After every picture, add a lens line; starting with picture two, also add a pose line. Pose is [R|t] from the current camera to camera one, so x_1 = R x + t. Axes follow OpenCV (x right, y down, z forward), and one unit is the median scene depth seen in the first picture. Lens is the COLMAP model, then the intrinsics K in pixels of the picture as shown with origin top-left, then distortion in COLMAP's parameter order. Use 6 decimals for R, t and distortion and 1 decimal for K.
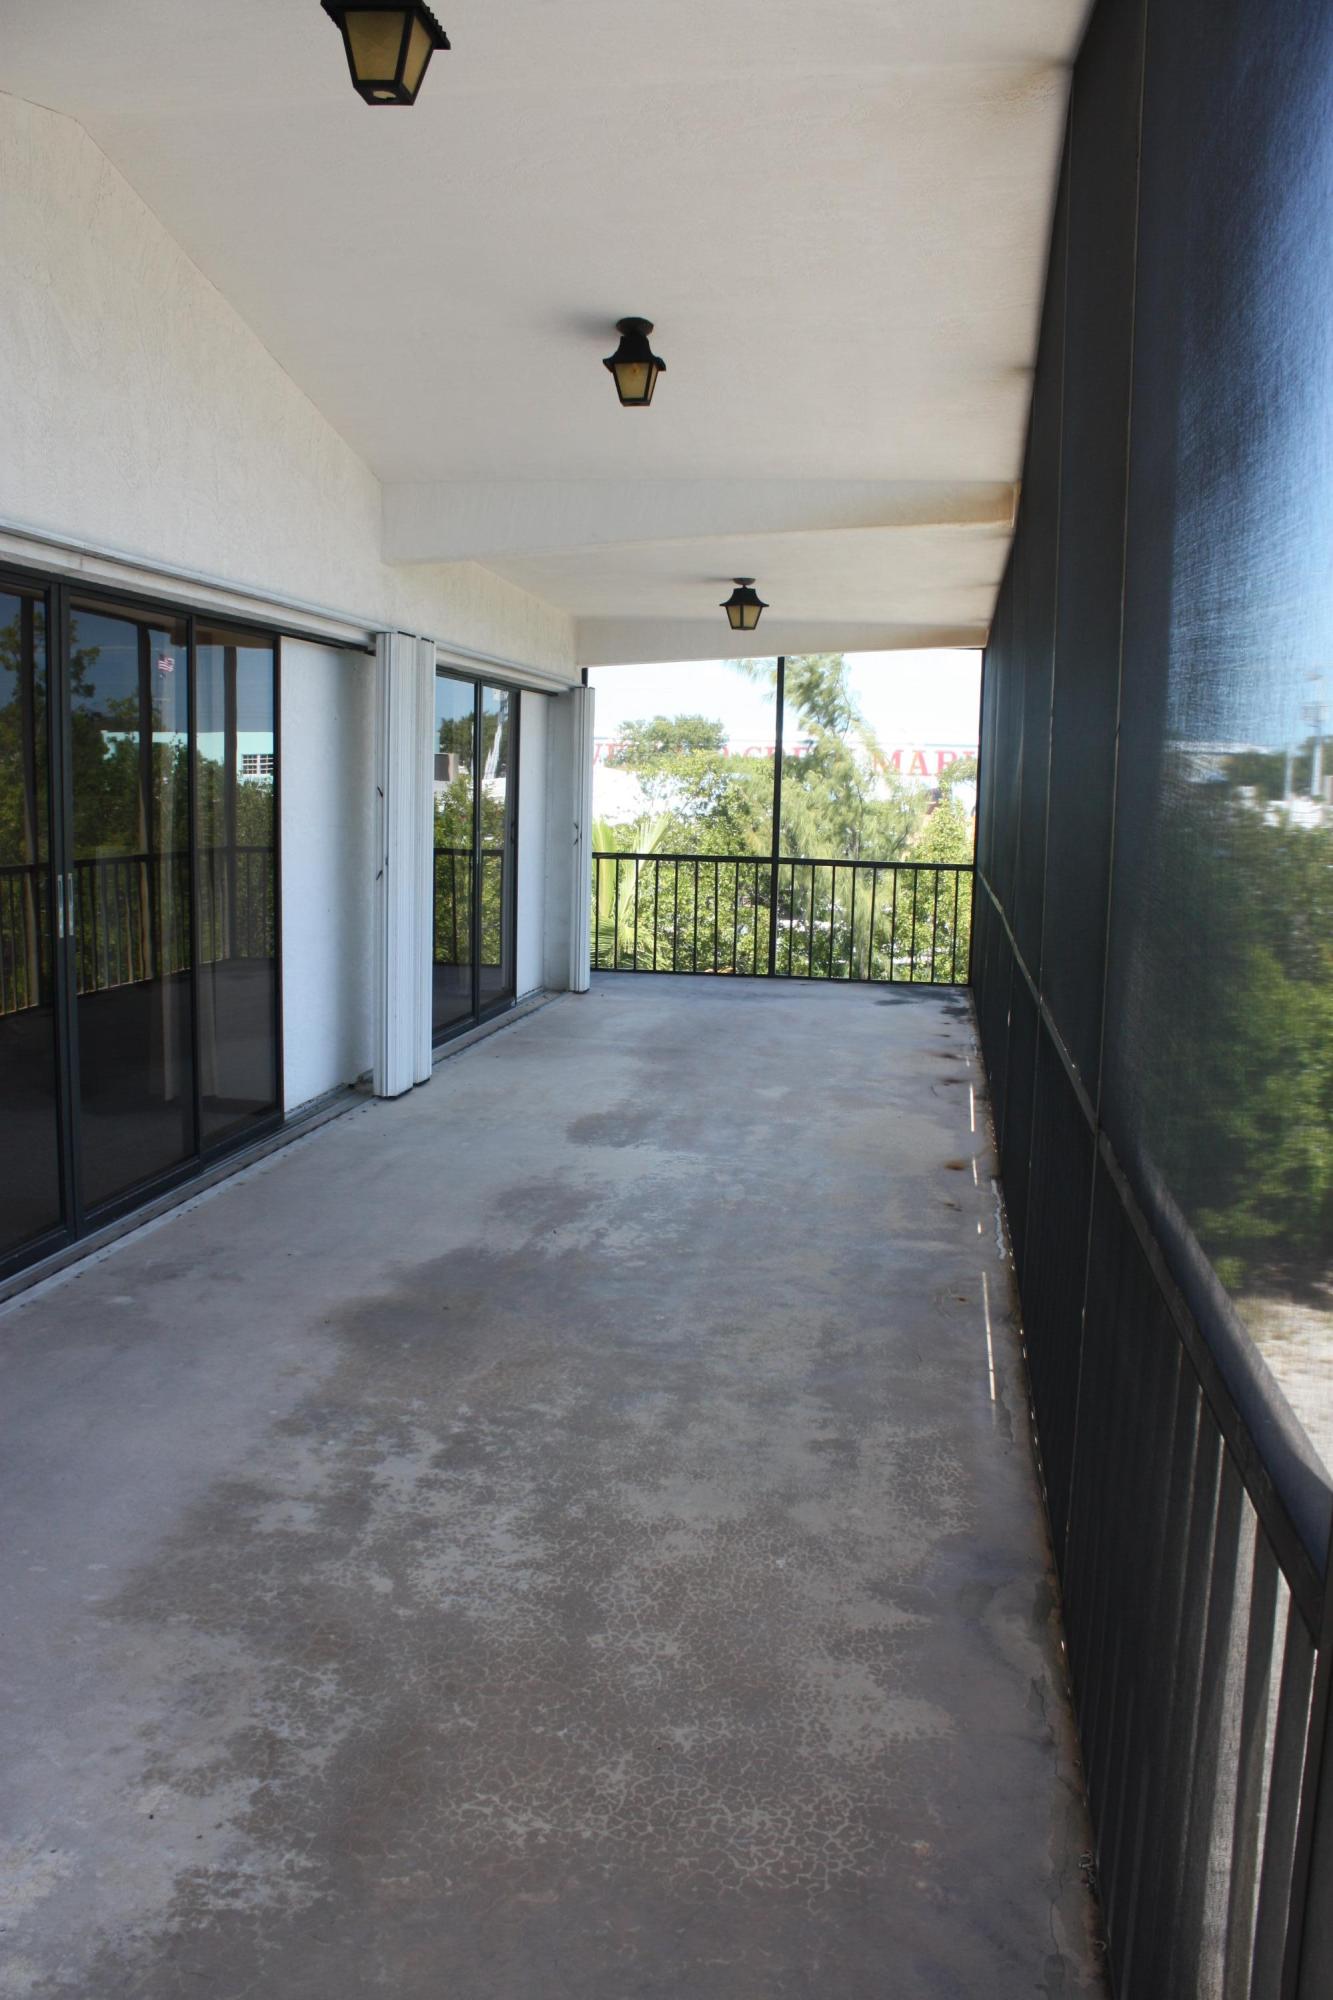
lens RADIAL K [[1672.1, 0, 666.5], [0, 1672.1, 1000.0], [0, 0, 1]] dist [-0.167480, 0.157106]
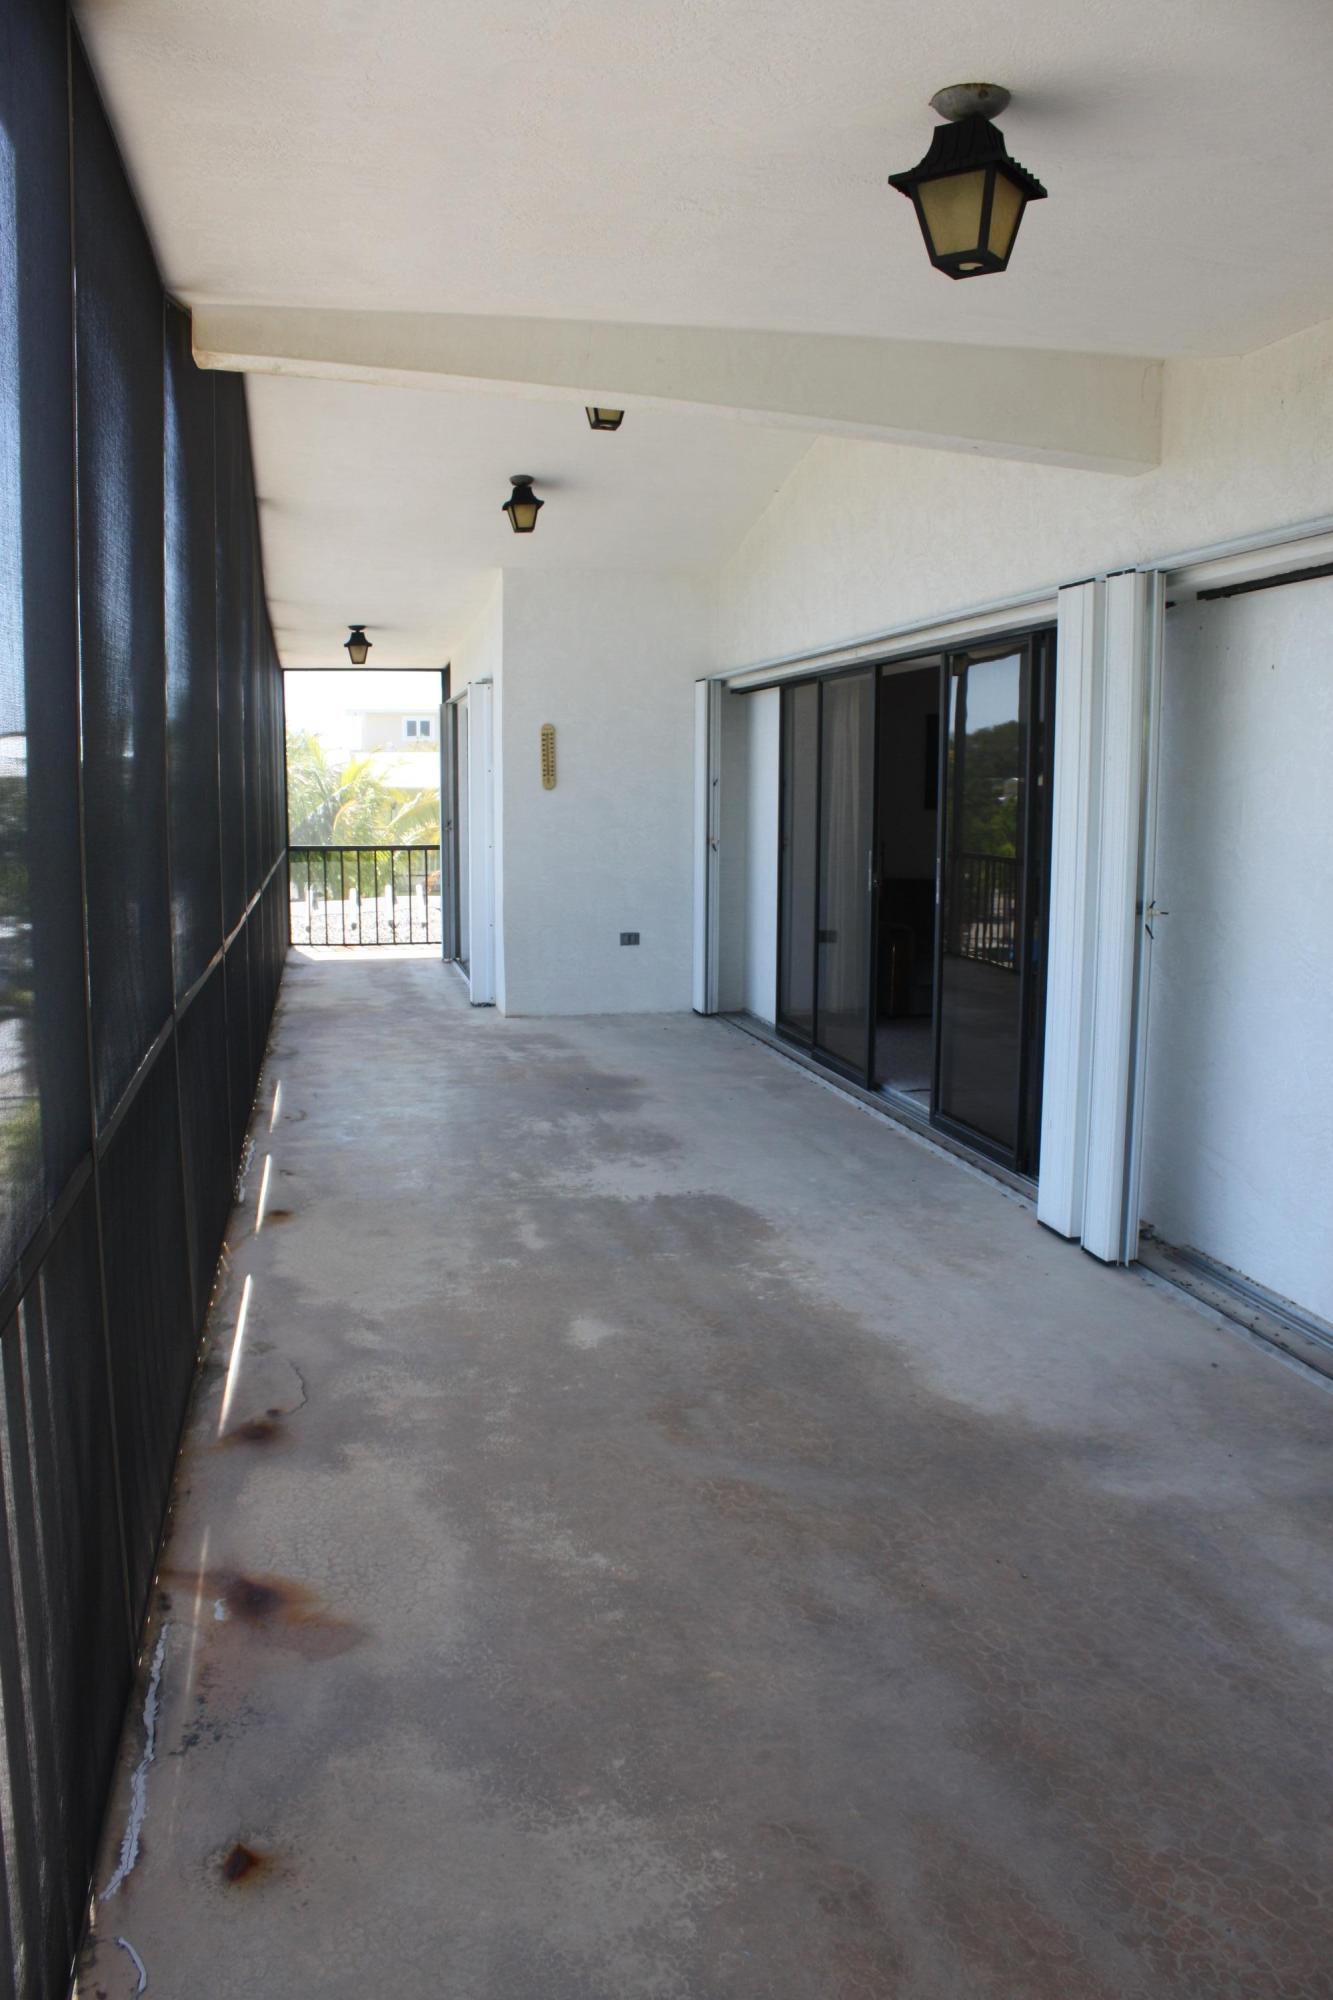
lens RADIAL K [[1647.5, 0, 666.5], [0, 1647.5, 1000.0], [0, 0, 1]] dist [-0.187310, 0.144458]
pose [[-0.931864, 0.023065, -0.362075, 0.302968], [-0.068484, 0.968854, 0.237975, -0.237343], [0.356287, 0.246557, -0.901260, 1.888308]]
